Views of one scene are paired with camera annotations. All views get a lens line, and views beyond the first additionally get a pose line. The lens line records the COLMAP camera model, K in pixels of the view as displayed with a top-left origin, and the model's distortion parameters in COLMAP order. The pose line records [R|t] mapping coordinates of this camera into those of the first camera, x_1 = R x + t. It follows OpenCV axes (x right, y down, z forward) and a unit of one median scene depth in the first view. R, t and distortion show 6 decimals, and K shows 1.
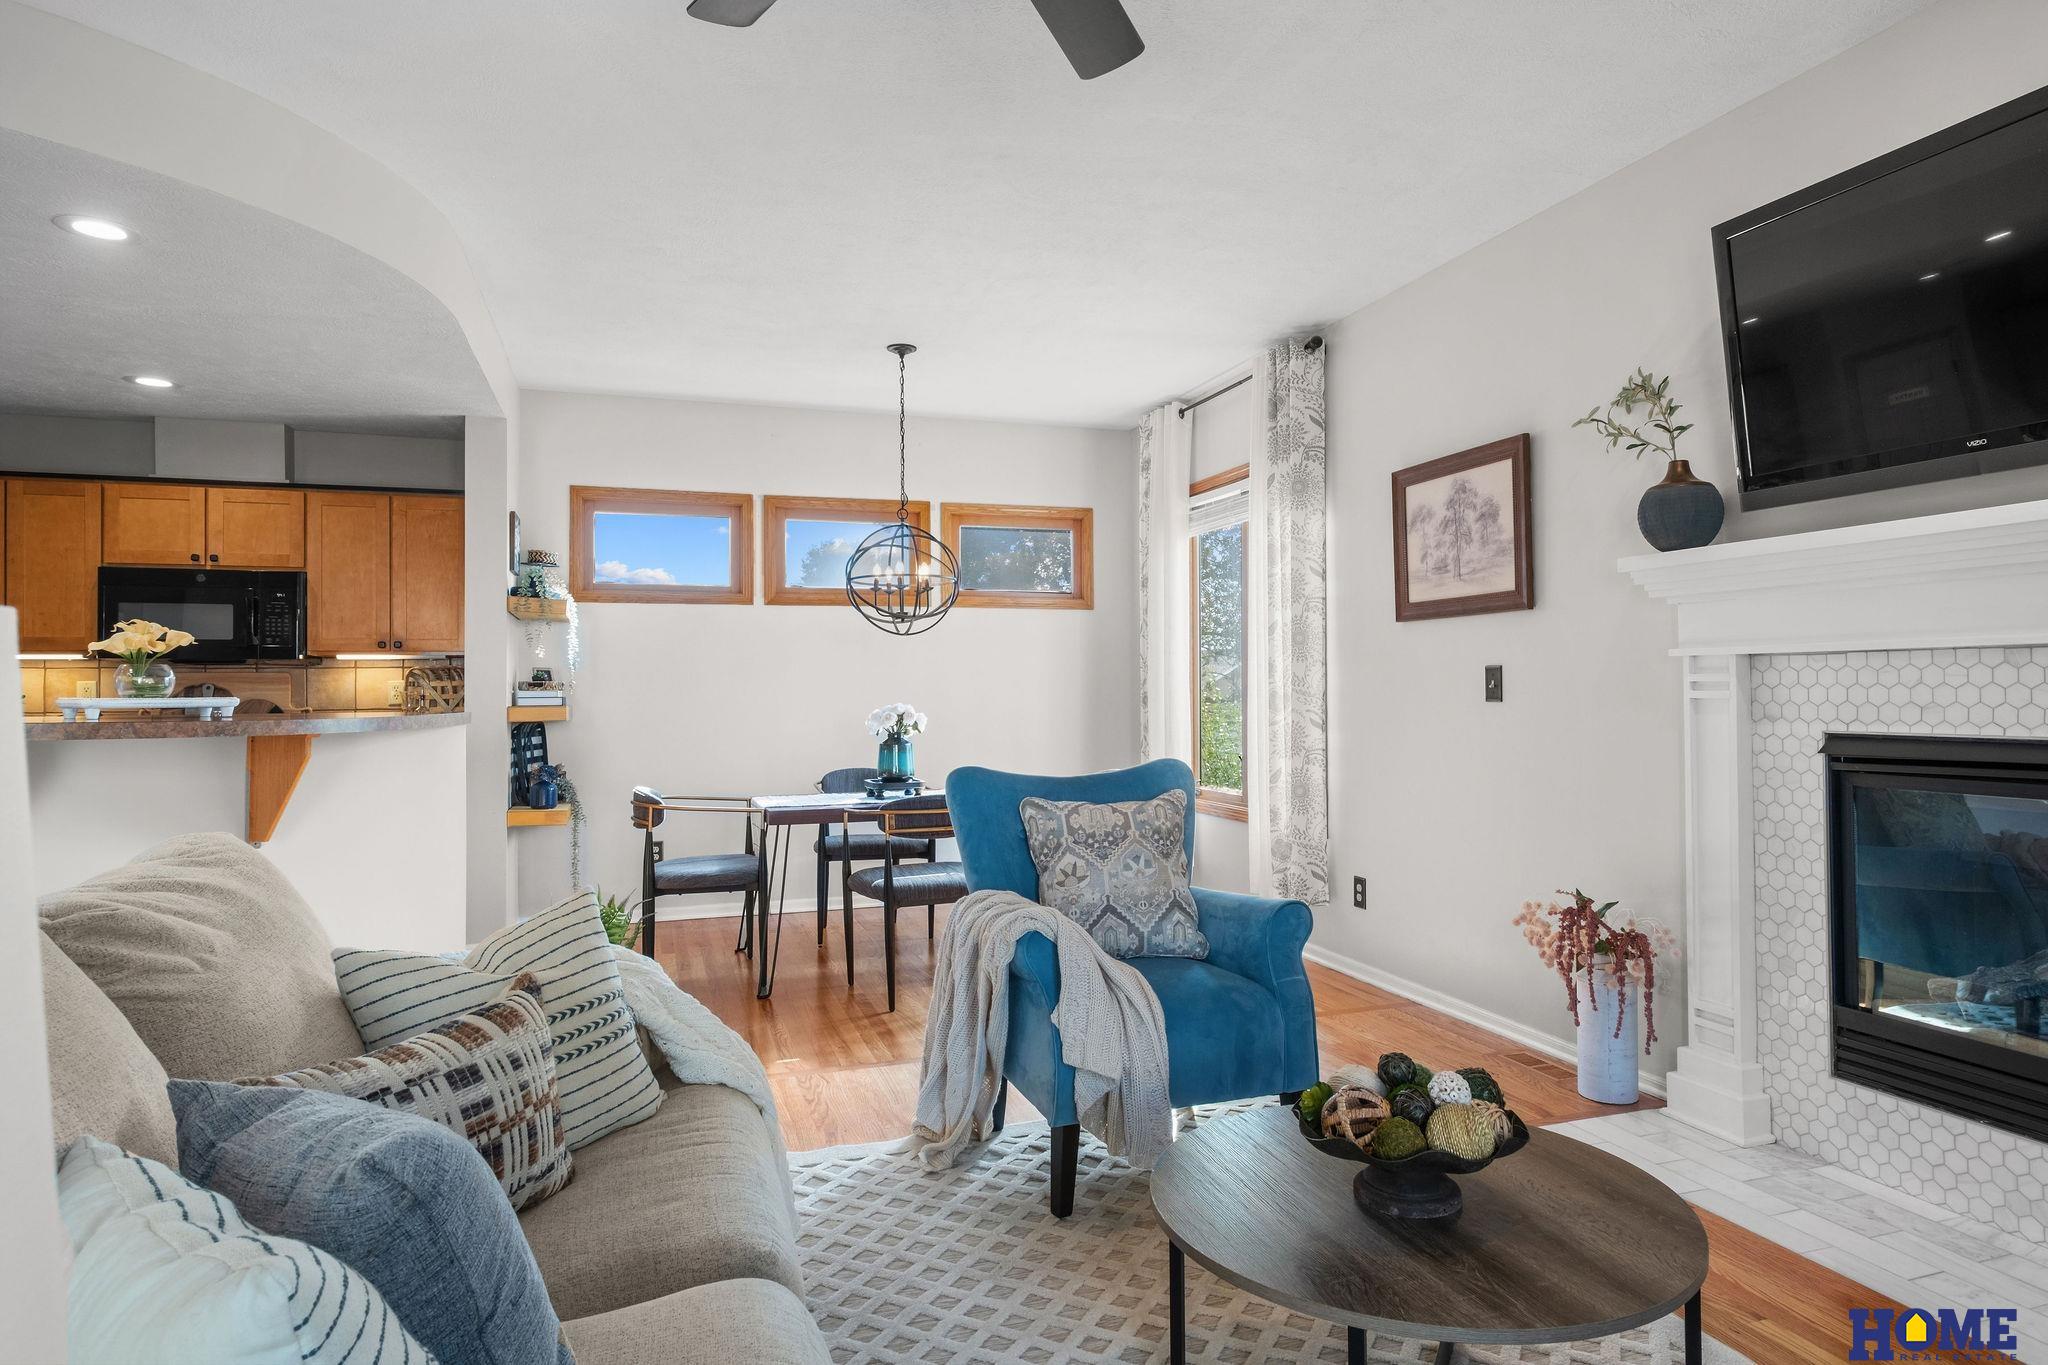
lens RADIAL K [[1232.8, 0, 1032.9], [0, 1232.8, 672.9], [0, 0, 1]] dist [0.001984, 0.006651]
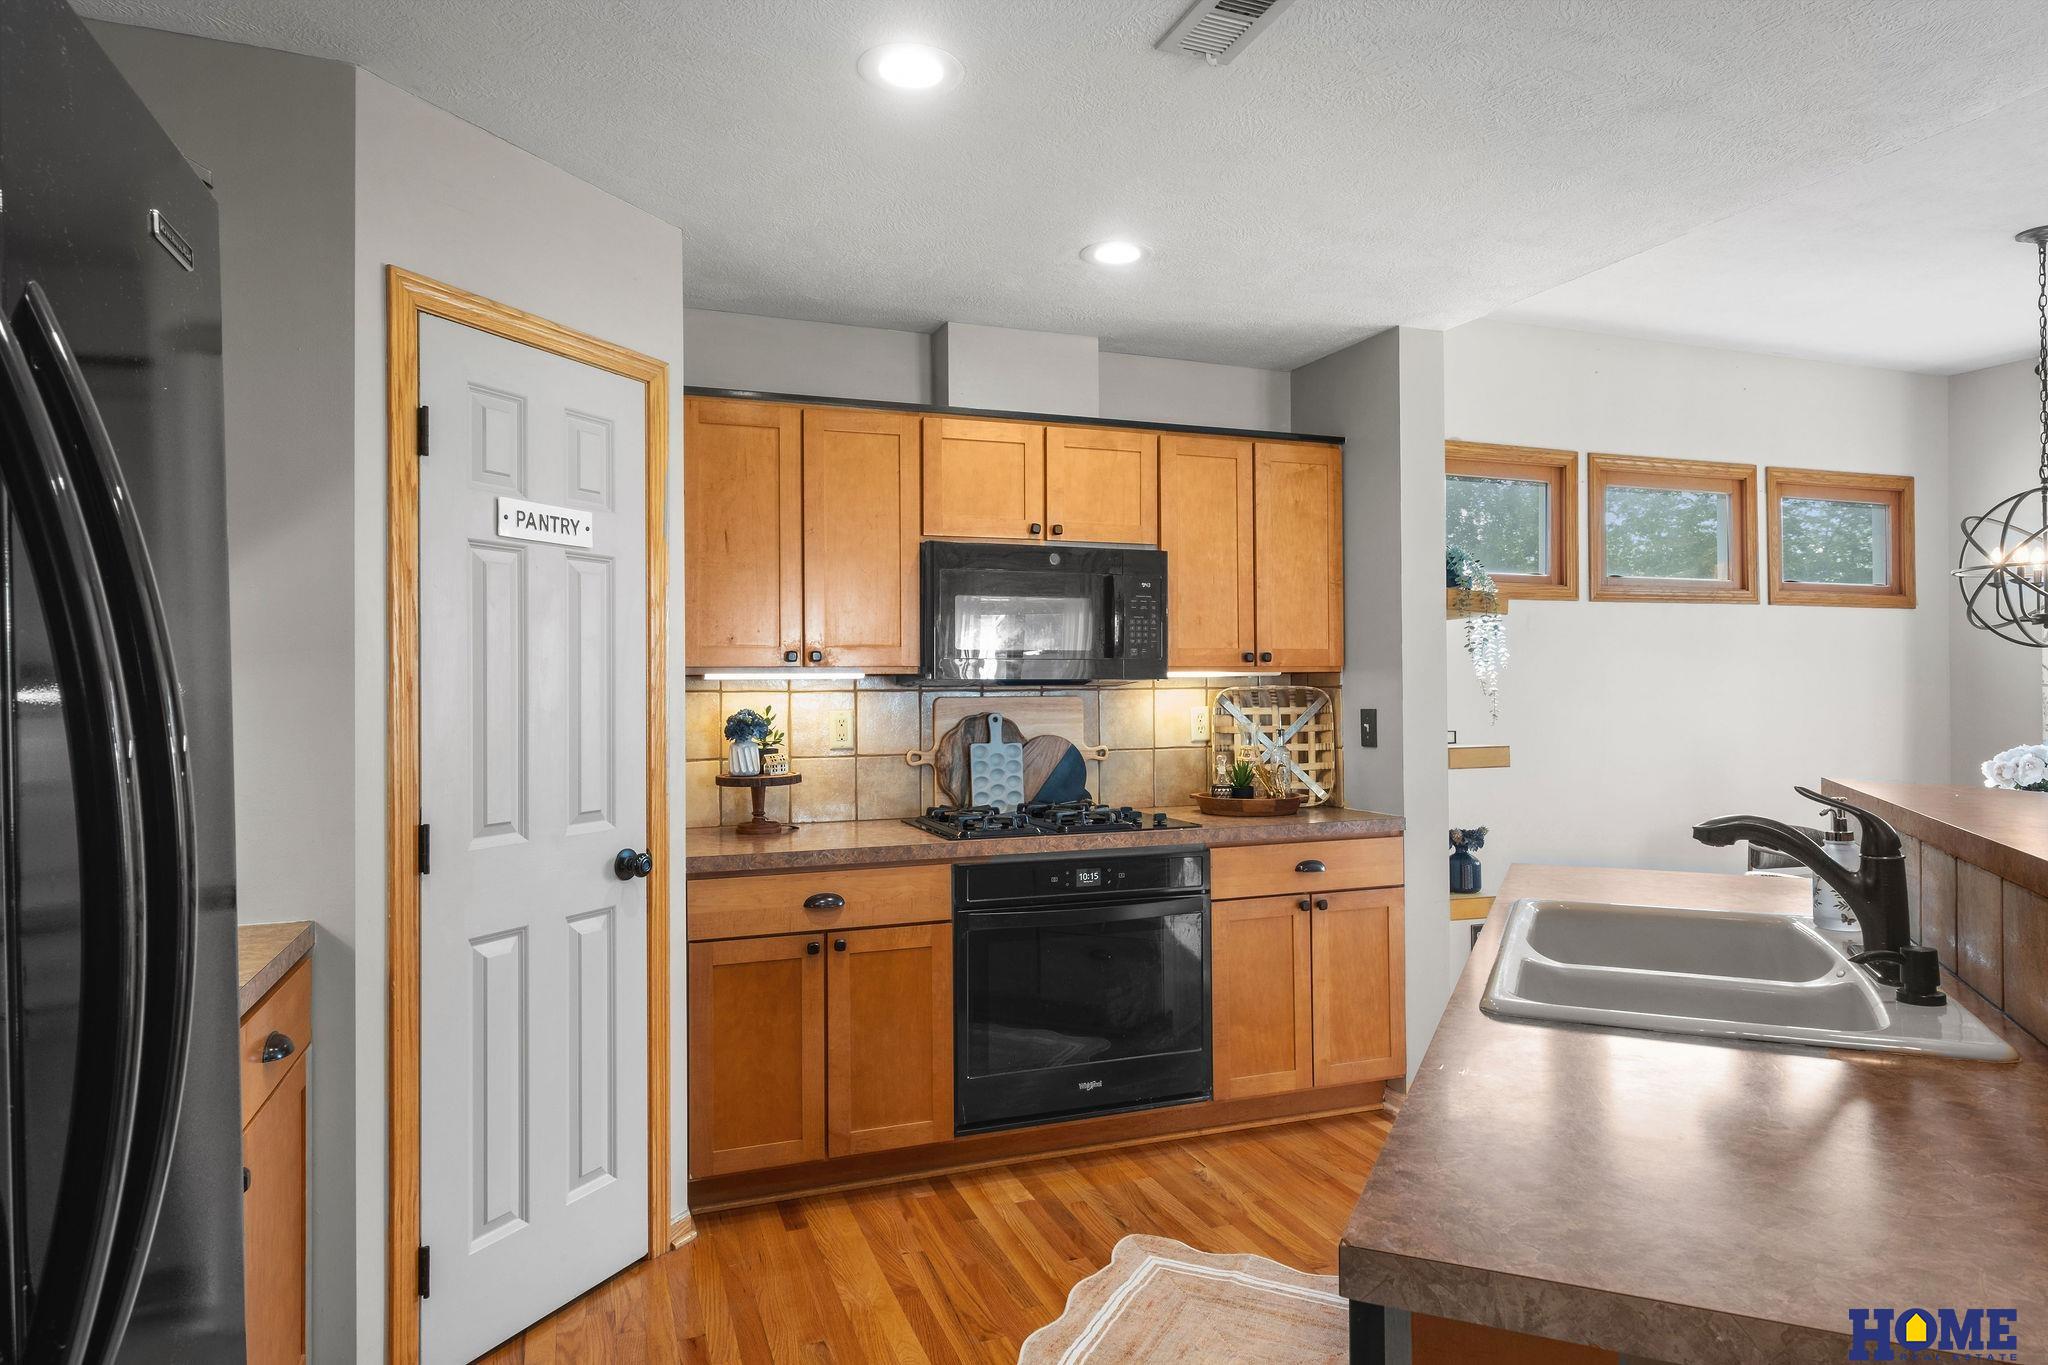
lens RADIAL K [[1232.8, 0, 1031.9], [0, 1232.8, 676.7], [0, 0, 1]] dist [0.001984, 0.006651]
pose [[0.999542, -0.001099, 0.030234, -0.696376], [0.001122, 0.999999, -0.000749, -0.011848], [-0.030234, 0.000782, 0.999543, 0.324940]]
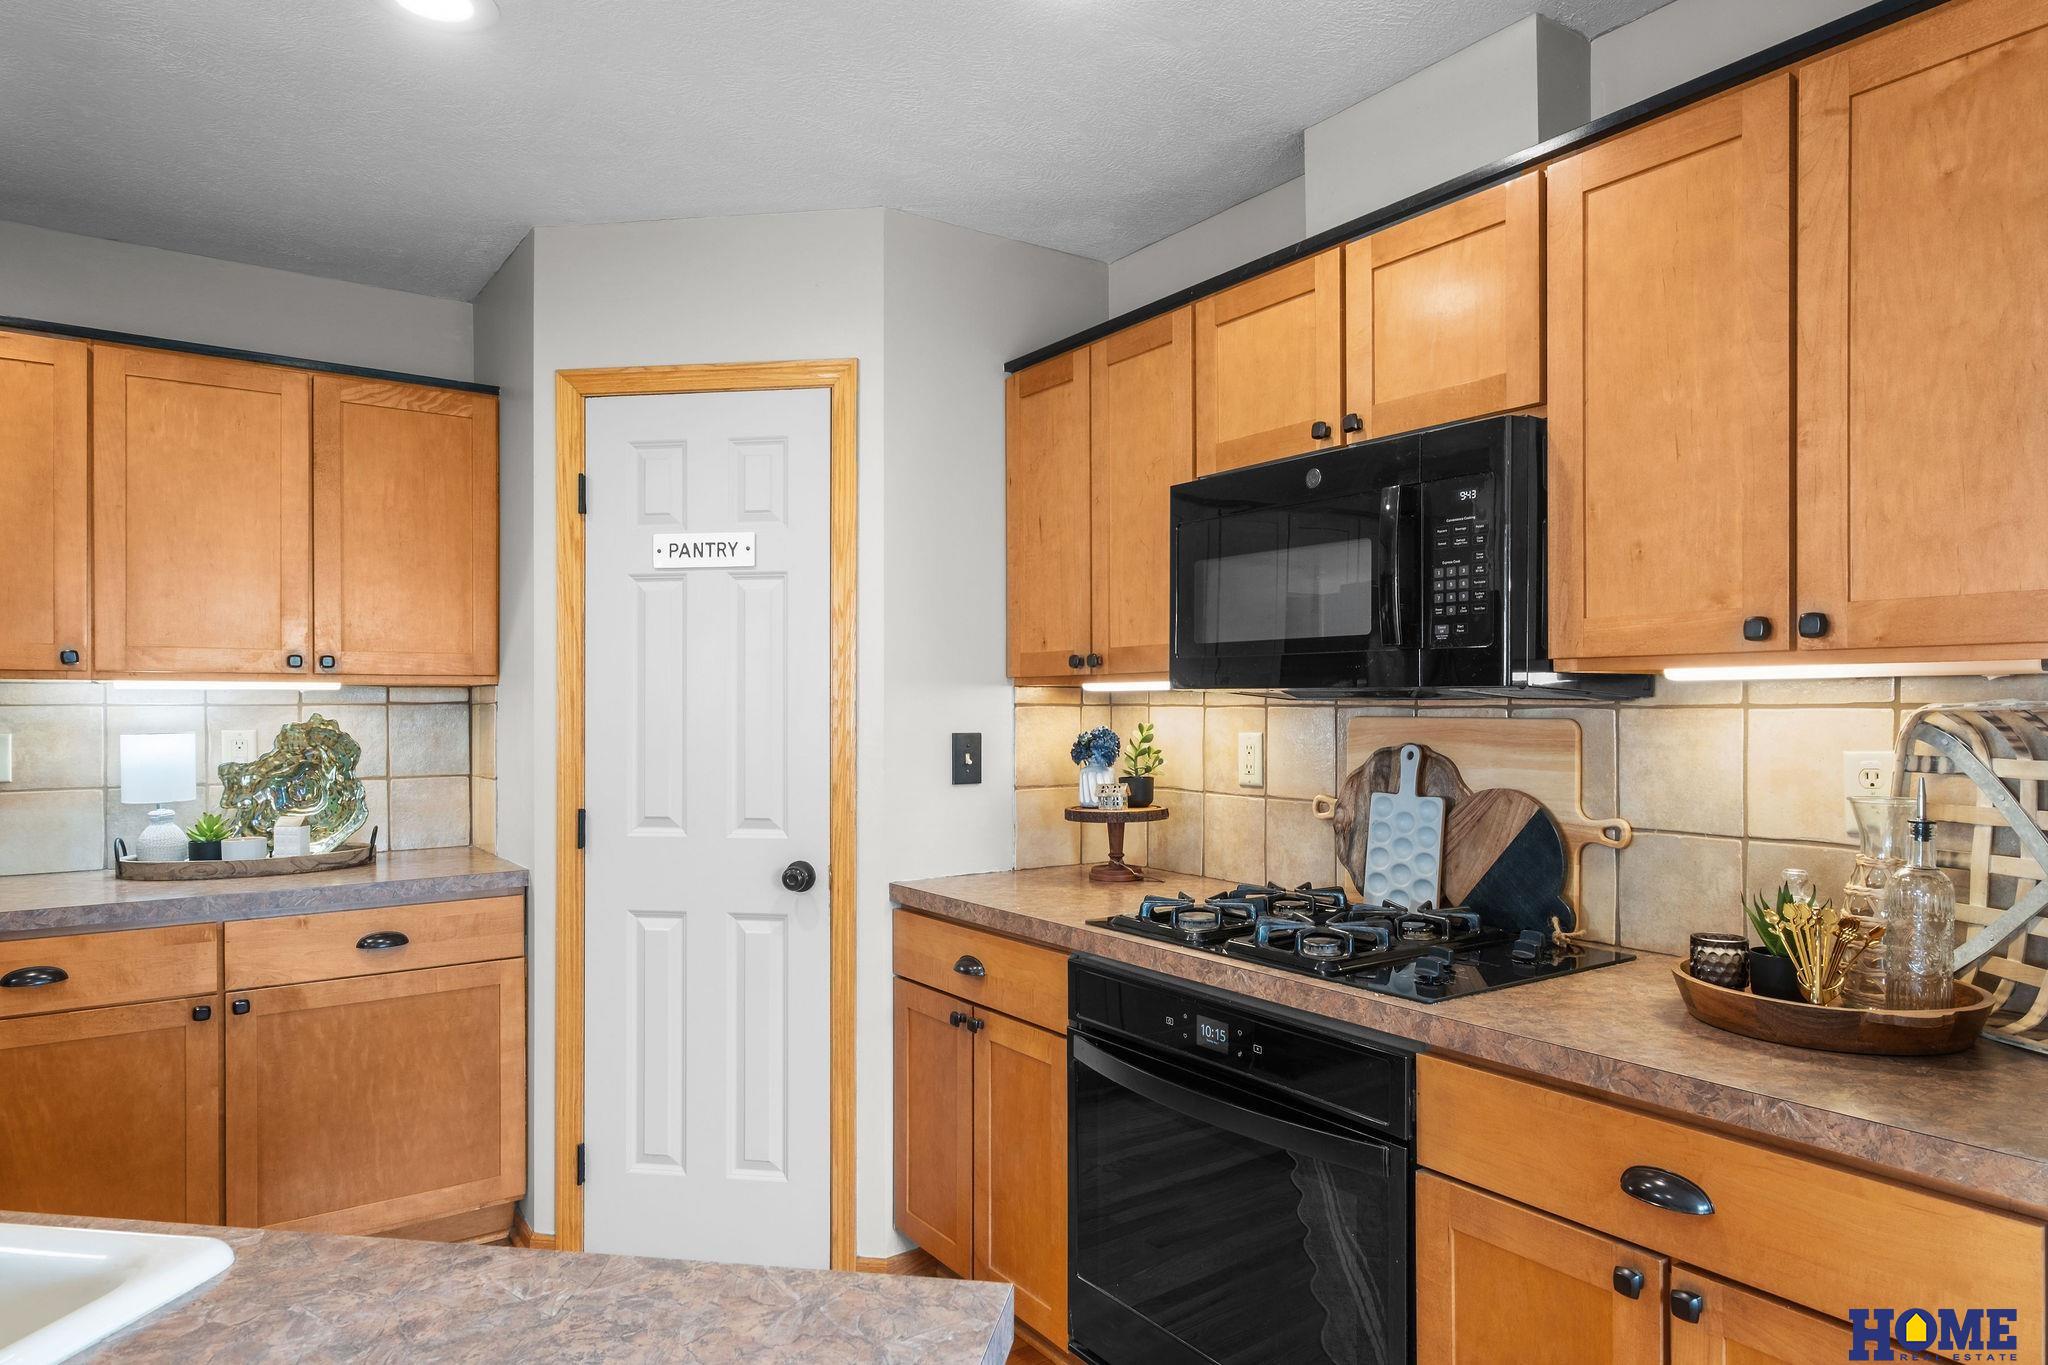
lens RADIAL K [[1232.8, 0, 1079.8], [0, 1232.8, 709.1], [0, 0, 1]] dist [0.001984, 0.006651]
pose [[0.291707, 0.007726, -0.956477, -0.321657], [0.005547, 0.999937, 0.009769, -0.008440], [0.956492, -0.008156, 0.291645, 0.806429]]
